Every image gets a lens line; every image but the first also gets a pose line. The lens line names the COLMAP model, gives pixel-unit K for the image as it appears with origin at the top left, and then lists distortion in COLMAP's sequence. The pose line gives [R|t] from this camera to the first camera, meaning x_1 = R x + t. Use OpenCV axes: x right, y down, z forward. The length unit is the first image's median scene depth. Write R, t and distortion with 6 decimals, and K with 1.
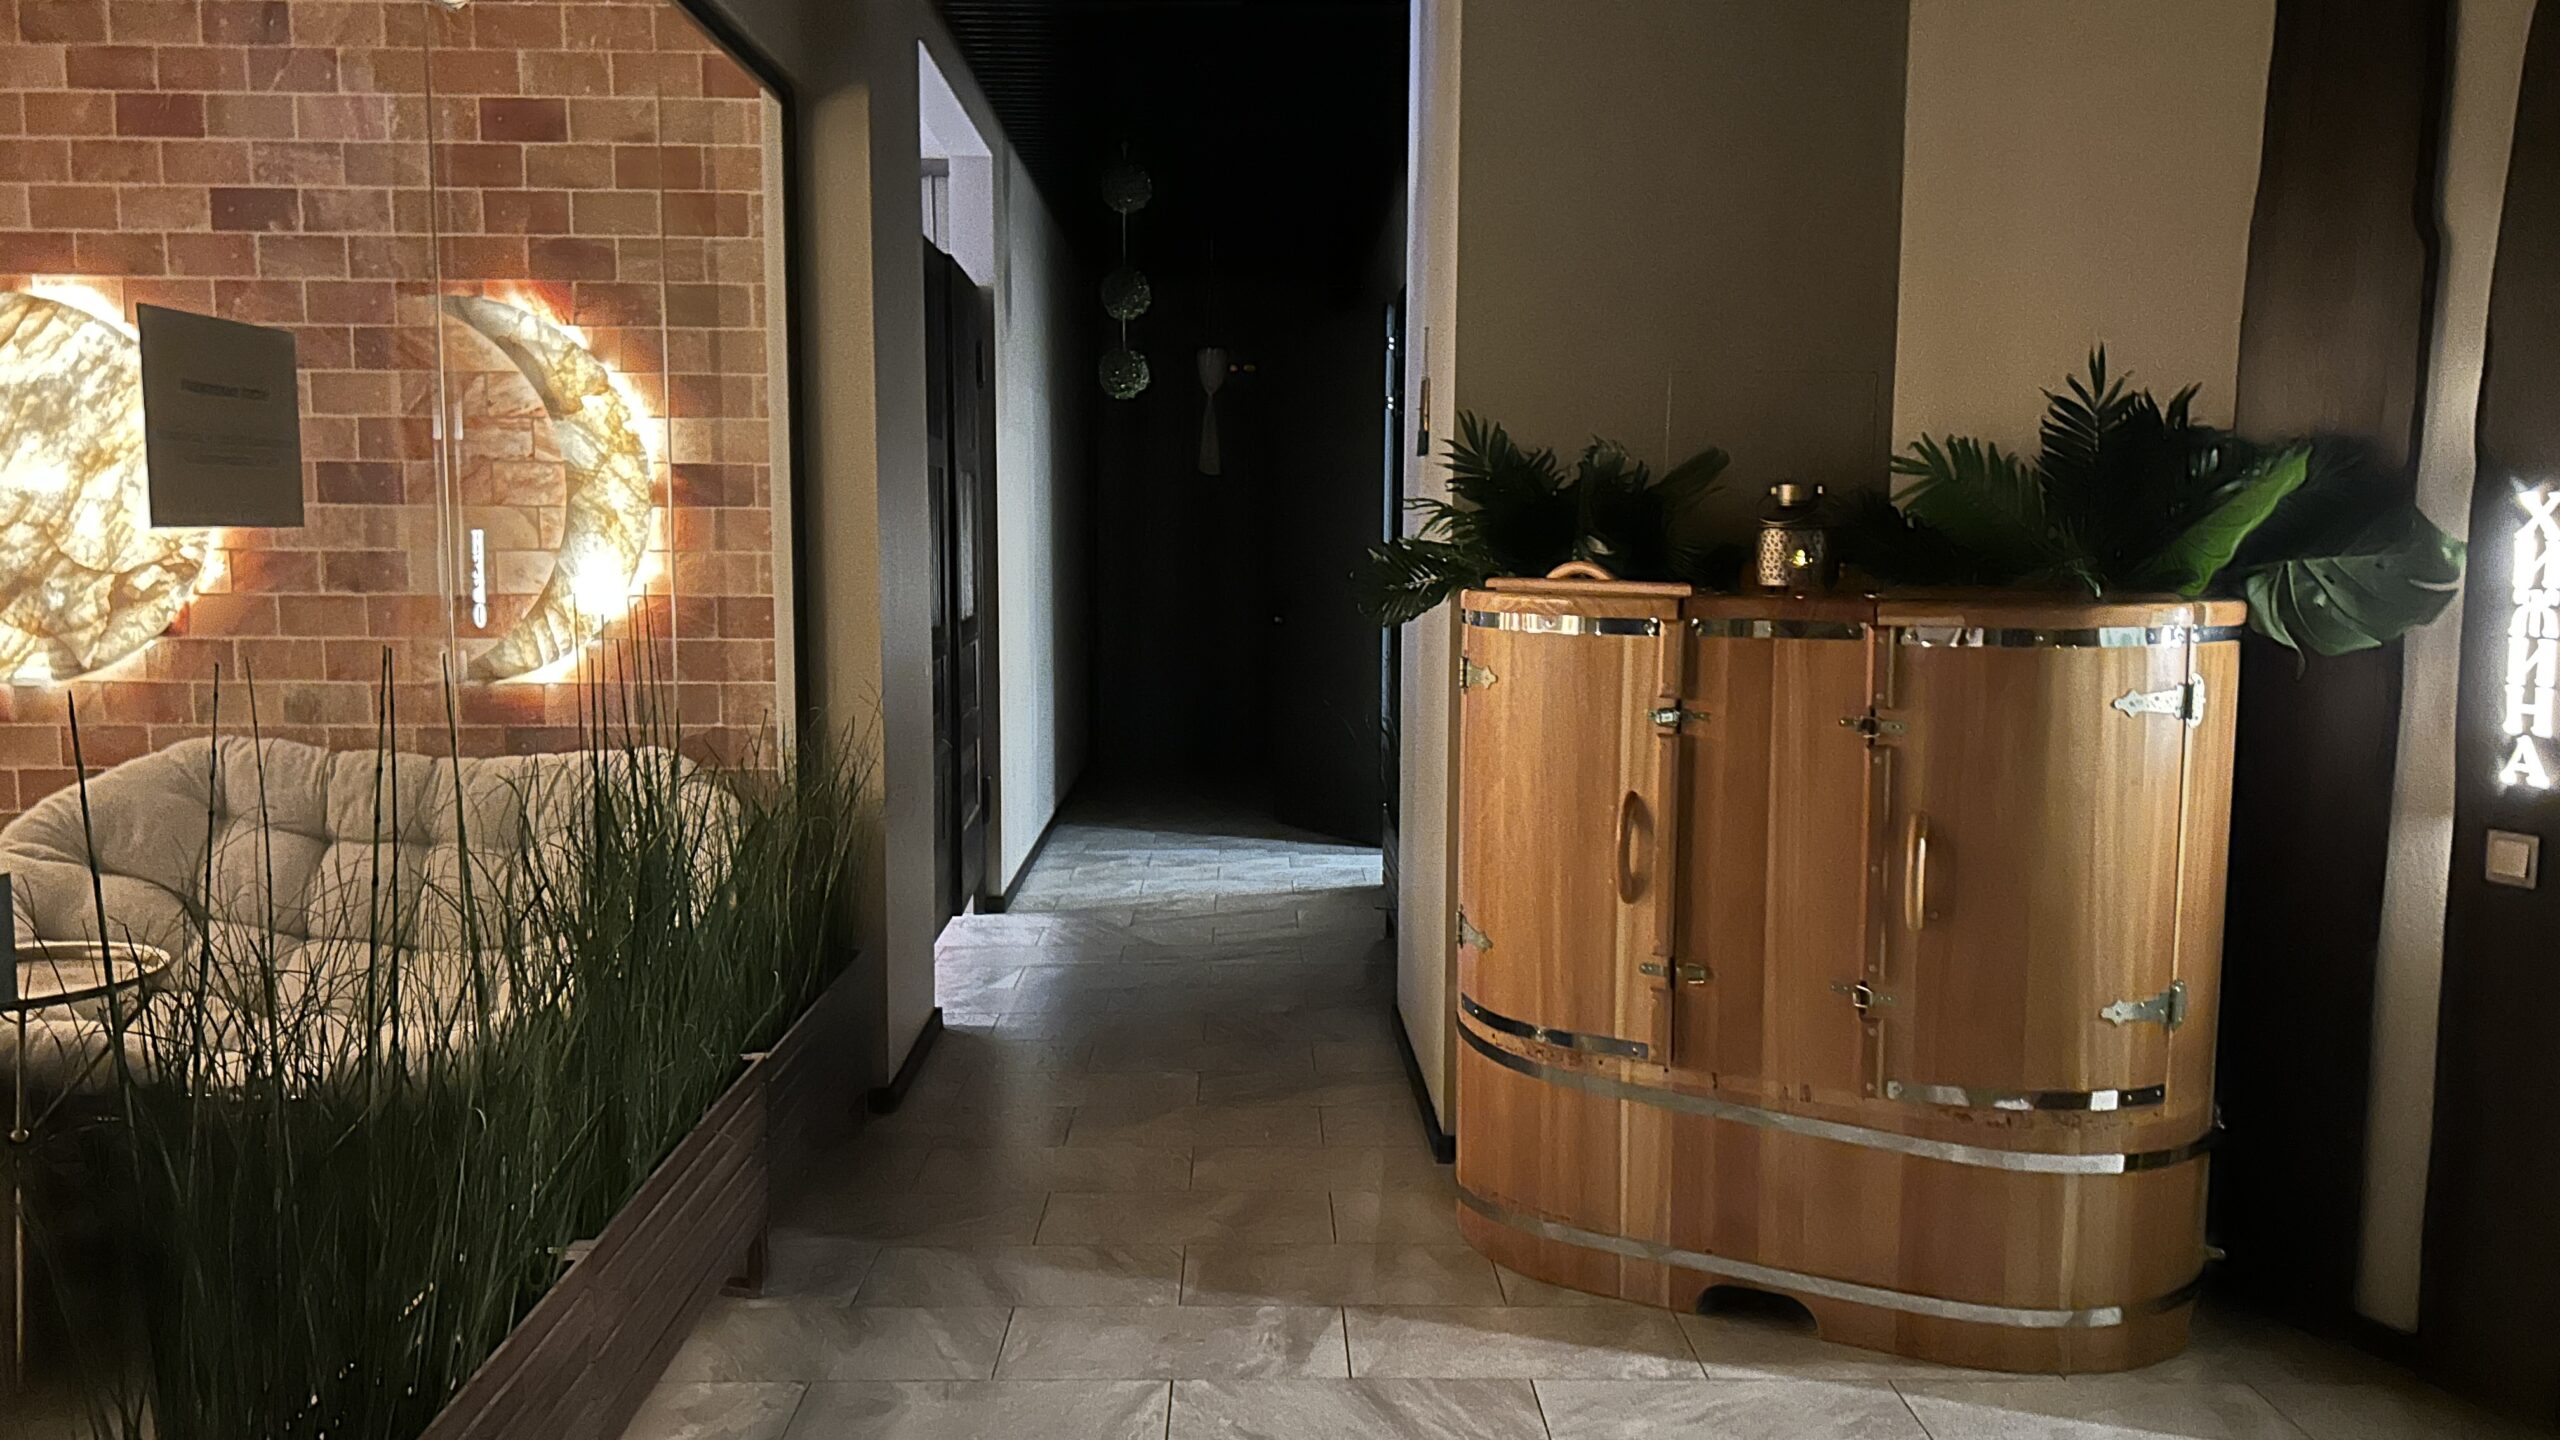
lens RADIAL K [[1889.4, 0, 1280.0], [0, 1889.4, 720.0], [0, 0, 1]] dist [0.039341, -0.034477]
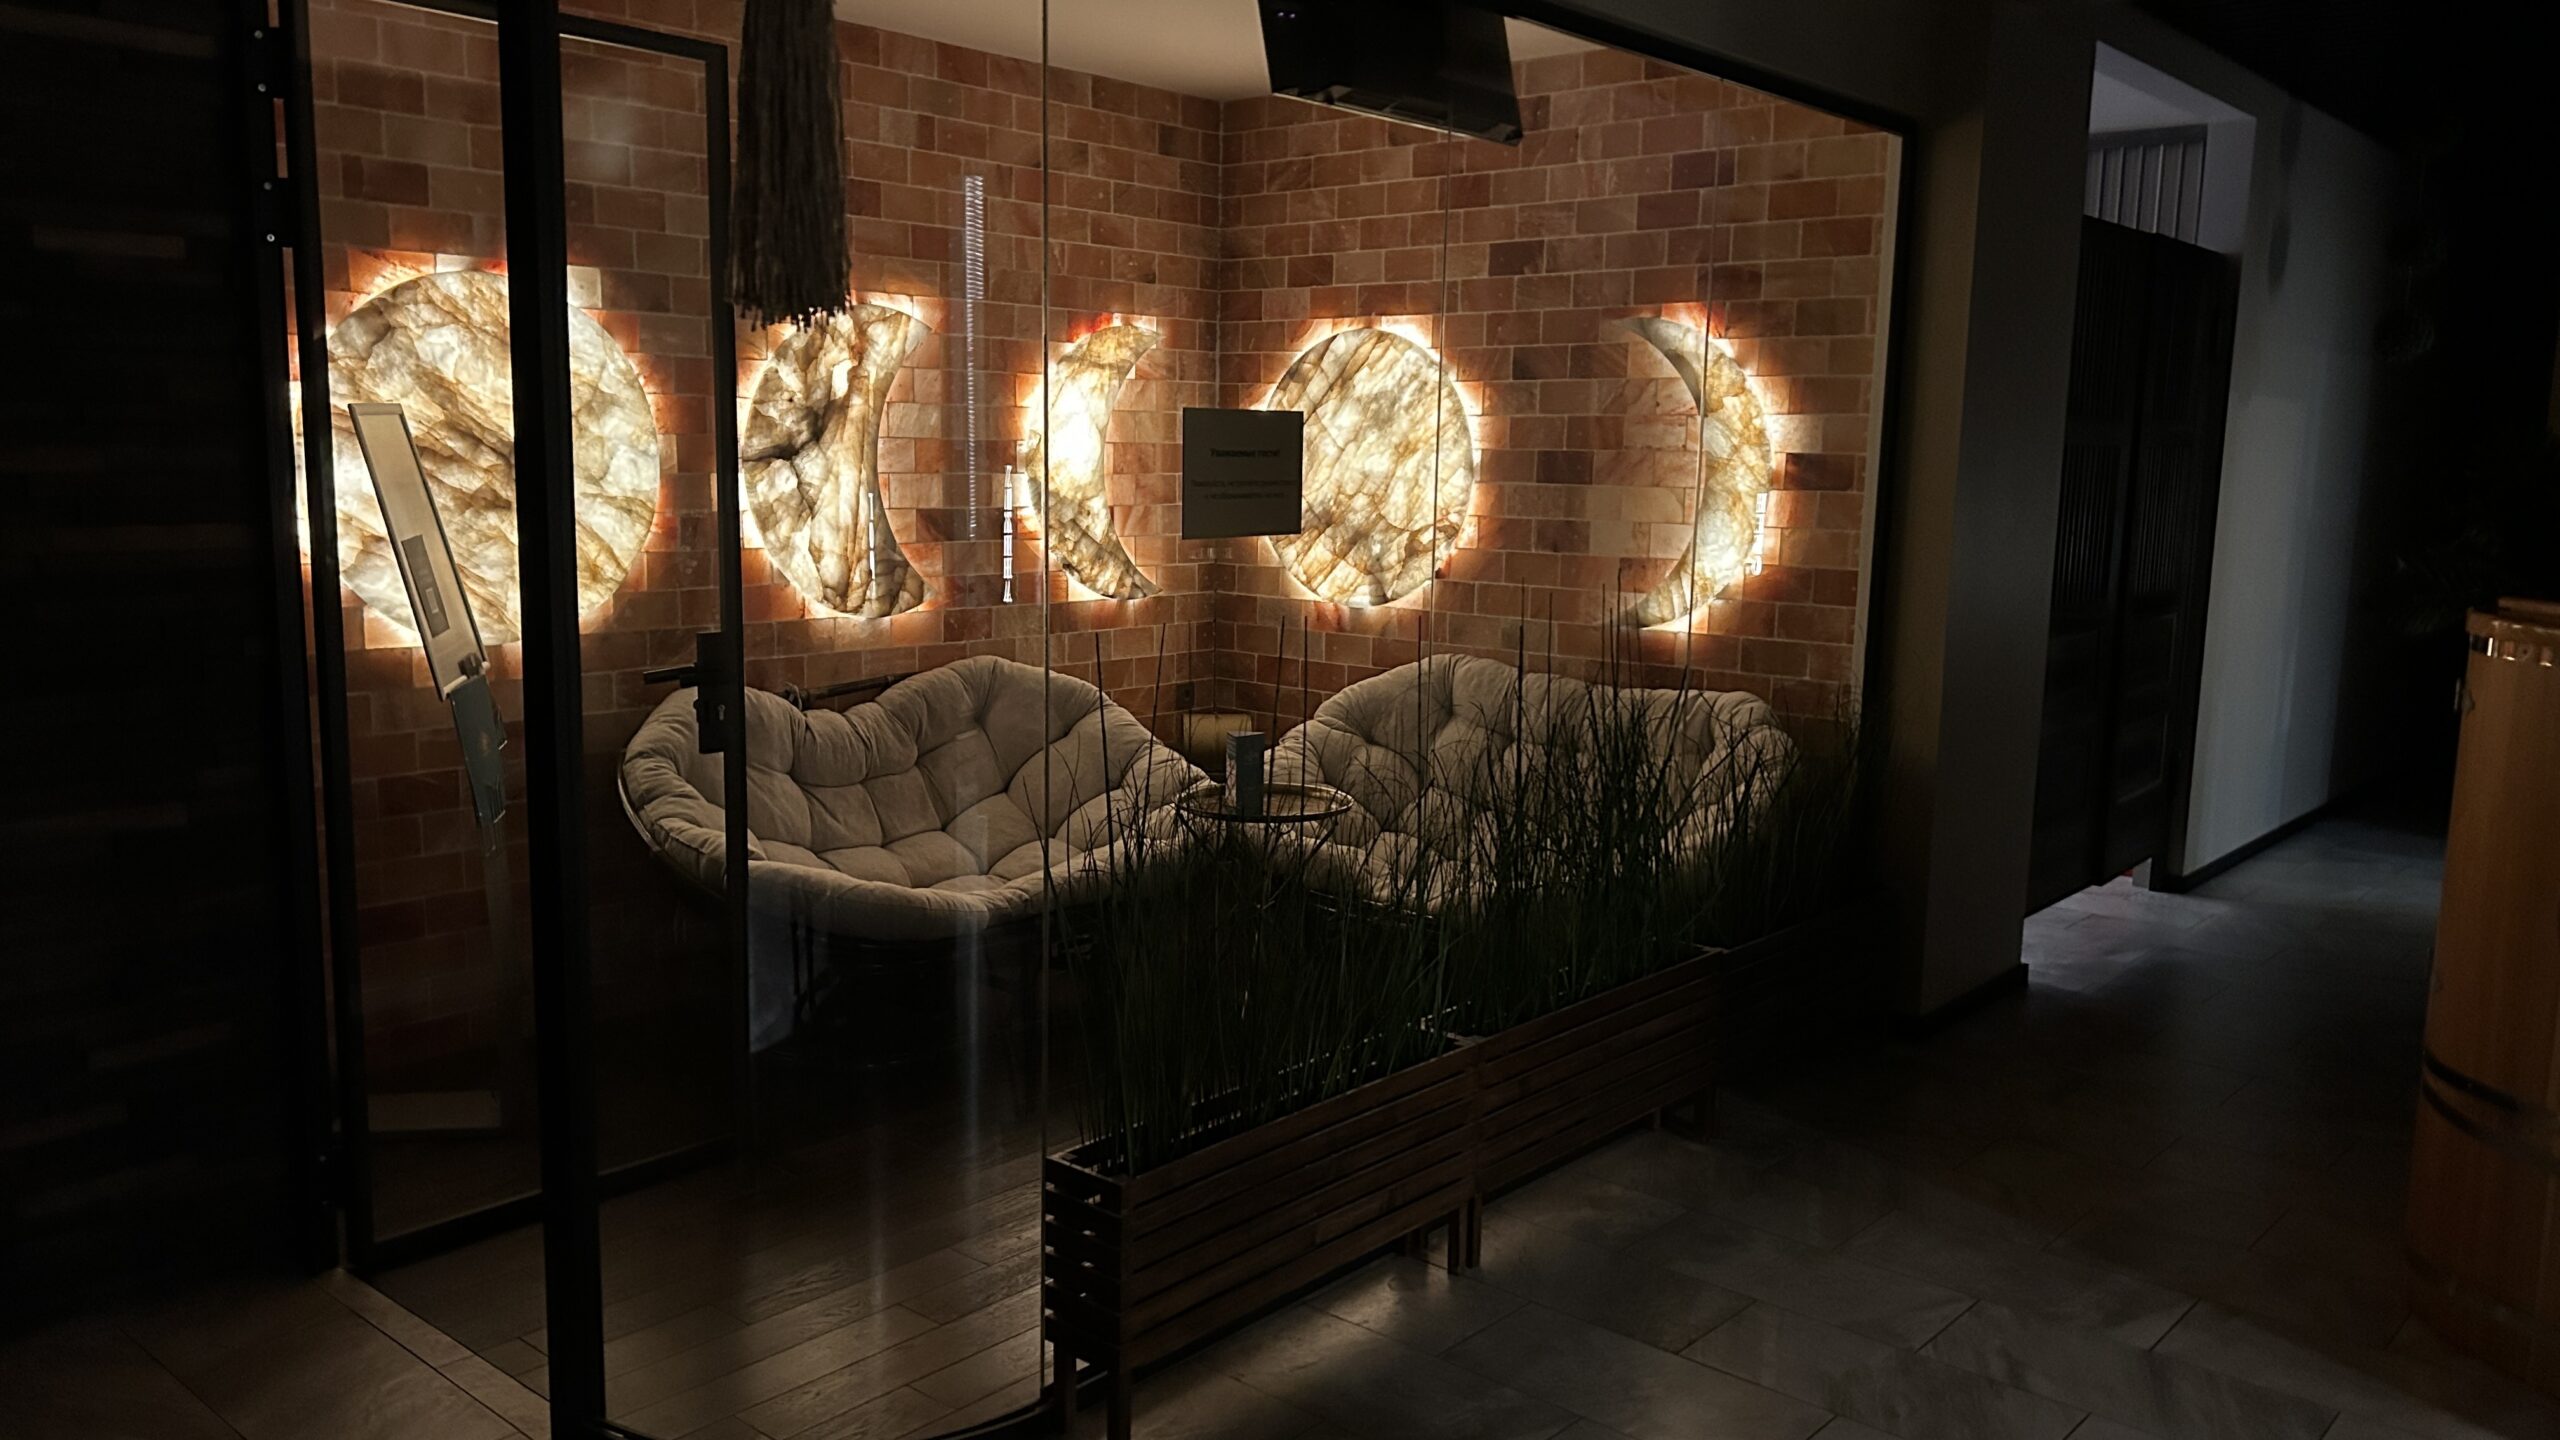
lens RADIAL K [[1889.4, 0, 1280.0], [0, 1889.4, 720.0], [0, 0, 1]] dist [0.039341, -0.034477]
pose [[0.736121, 0.104082, -0.668800, 0.250680], [-0.081152, 0.994550, 0.065456, -0.022846], [0.671968, 0.006091, 0.740555, -0.078277]]
